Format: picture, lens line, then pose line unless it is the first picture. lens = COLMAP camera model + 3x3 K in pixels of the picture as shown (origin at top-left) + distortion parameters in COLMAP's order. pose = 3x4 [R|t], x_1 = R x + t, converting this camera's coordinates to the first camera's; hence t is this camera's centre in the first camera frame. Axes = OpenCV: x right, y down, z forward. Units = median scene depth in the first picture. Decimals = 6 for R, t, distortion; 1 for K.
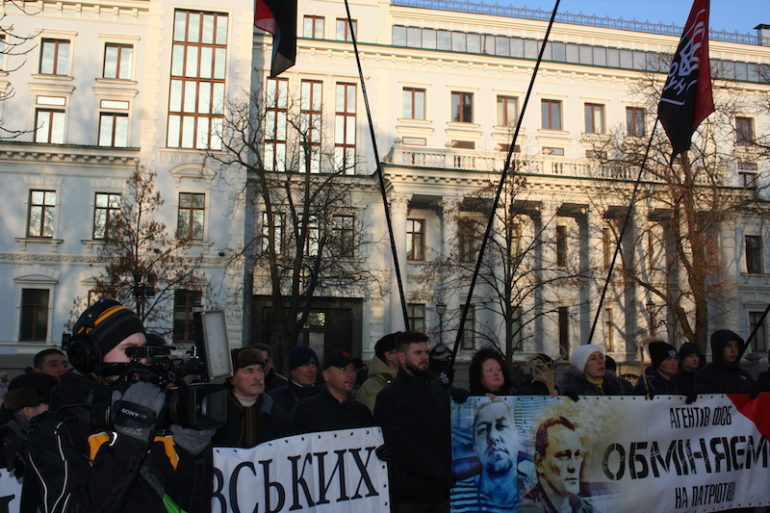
lens RADIAL K [[765.5, 0, 385.0], [0, 765.5, 256.5], [0, 0, 1]] dist [0.002456, -0.023804]
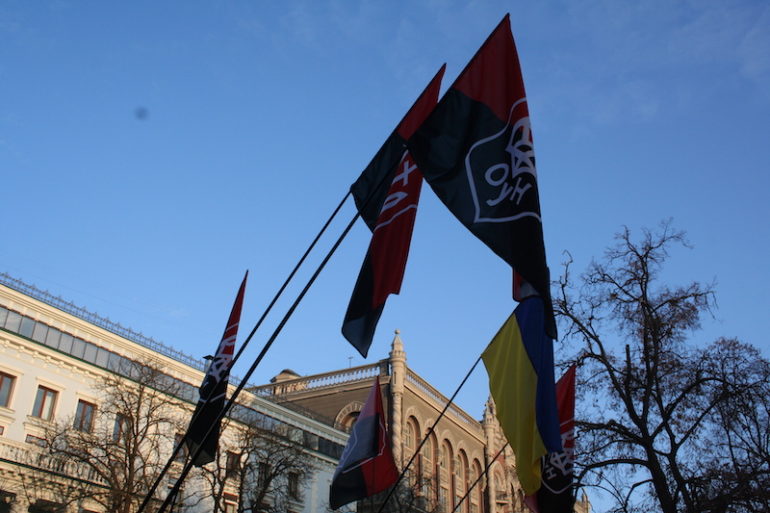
lens RADIAL K [[786.0, 0, 385.0], [0, 786.0, 256.5], [0, 0, 1]] dist [-0.015689, -0.026058]
pose [[0.714932, 0.340520, 0.610671, -0.154768], [-0.099346, 0.914003, -0.393355, -0.005932], [-0.692101, 0.220554, 0.687279, -0.034627]]
